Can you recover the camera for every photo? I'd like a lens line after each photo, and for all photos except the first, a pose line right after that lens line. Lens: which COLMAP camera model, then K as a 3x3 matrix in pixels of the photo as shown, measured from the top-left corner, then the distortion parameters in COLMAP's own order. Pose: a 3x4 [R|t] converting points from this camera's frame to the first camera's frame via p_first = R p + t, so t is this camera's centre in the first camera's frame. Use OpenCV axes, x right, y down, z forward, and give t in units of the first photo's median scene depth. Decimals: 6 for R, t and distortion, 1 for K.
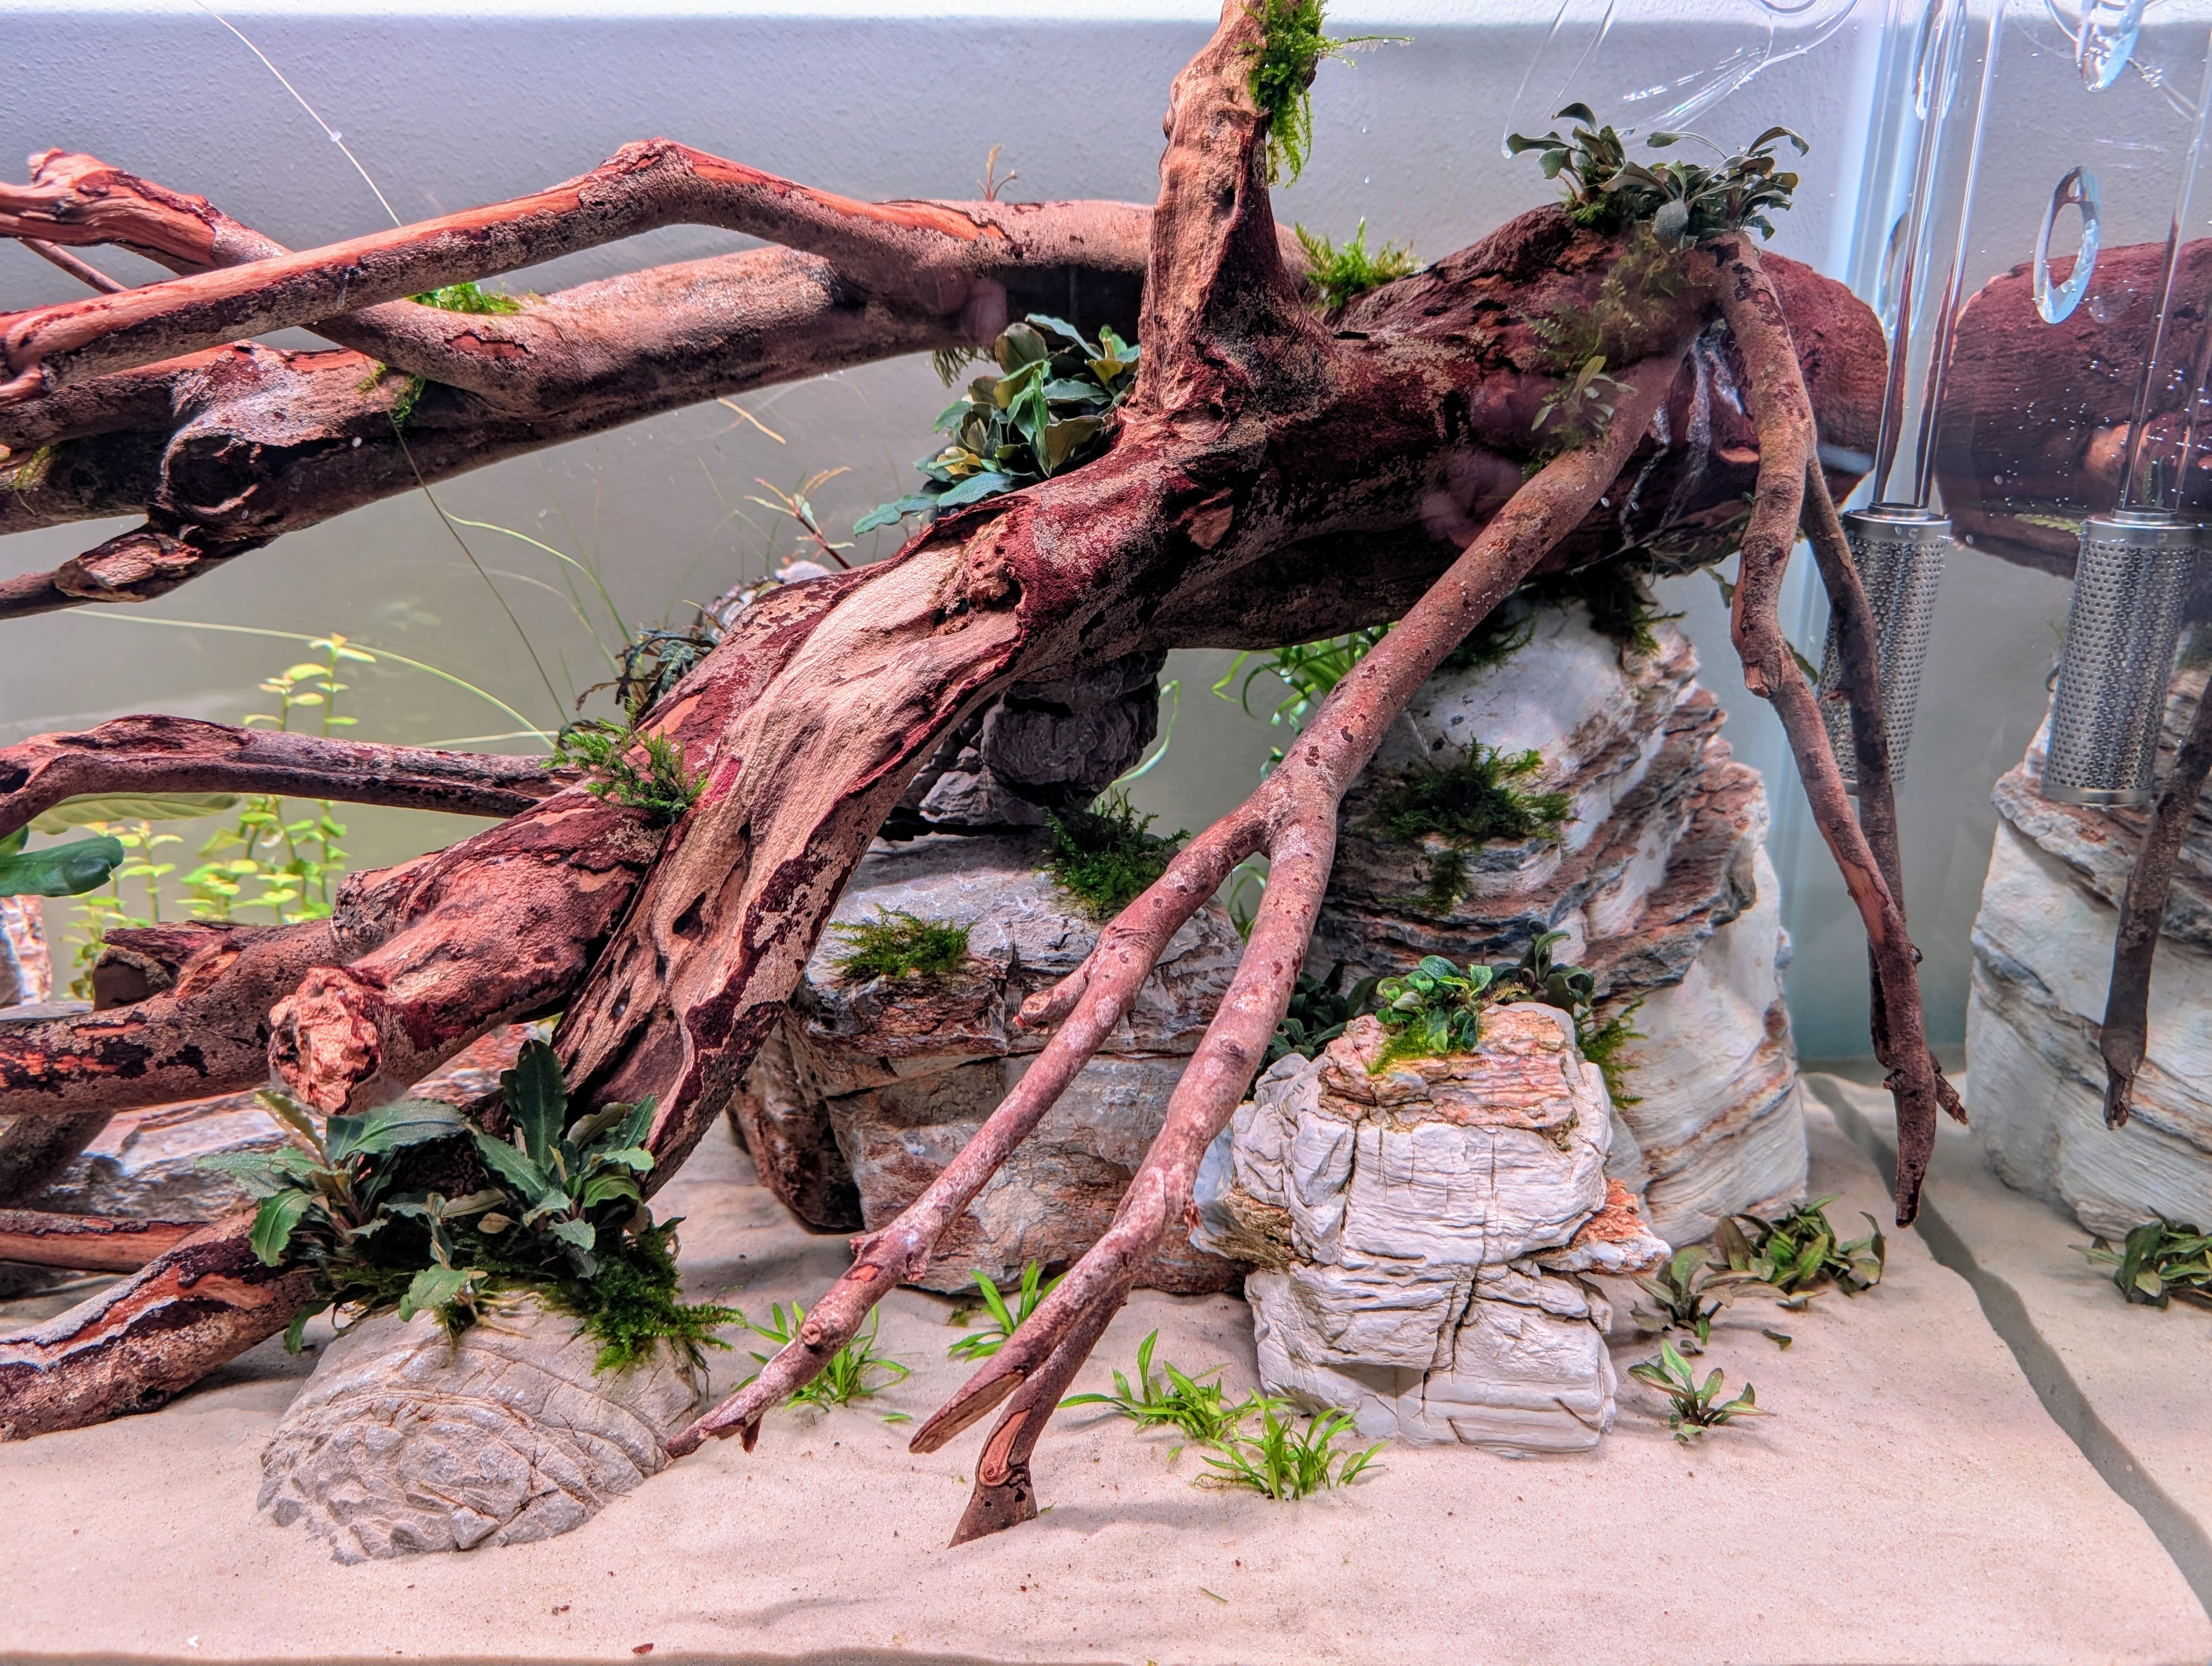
lens RADIAL K [[1566.0, 0, 1134.7], [0, 1566.0, 833.1], [0, 0, 1]] dist [-0.003244, -0.074303]
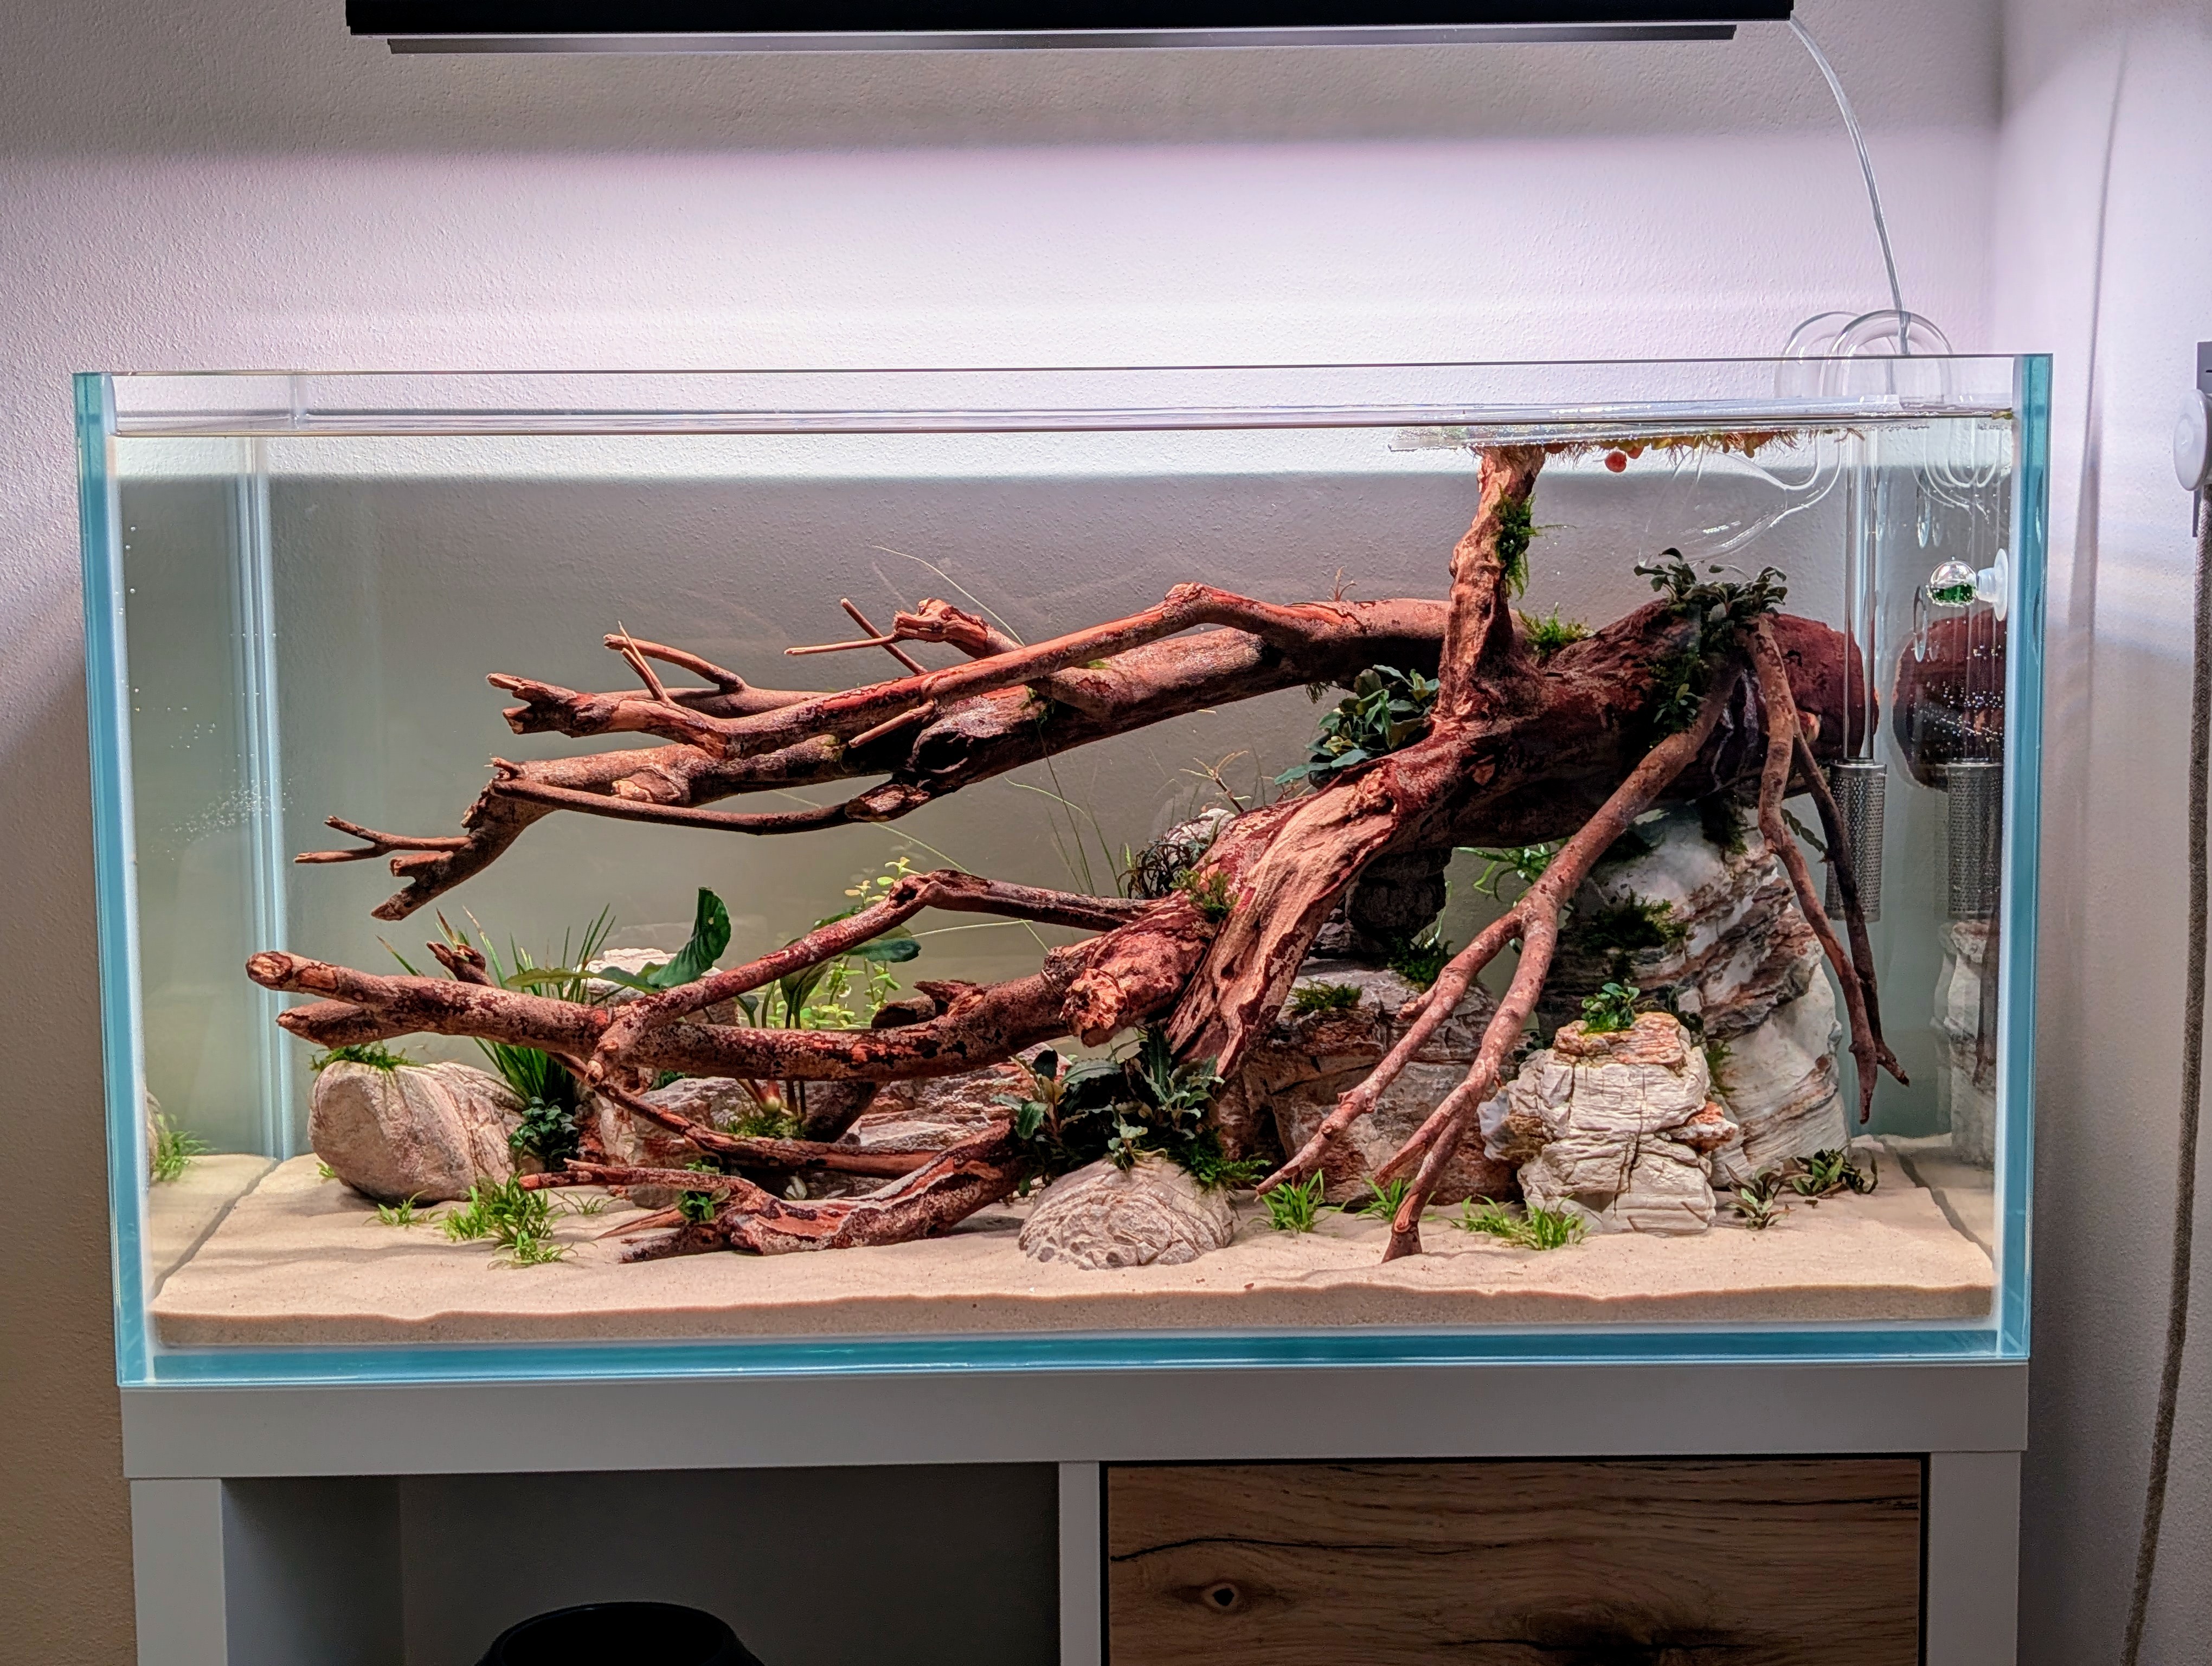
lens RADIAL K [[3153.2, 0, 1106.0], [0, 3153.2, 833.0], [0, 0, 1]] dist [0.177487, -2.587296]
pose [[0.999915, -0.012546, -0.003679, -0.399579], [0.011425, 0.975291, -0.220627, 0.720534], [0.006356, 0.220566, 0.975351, -2.750493]]
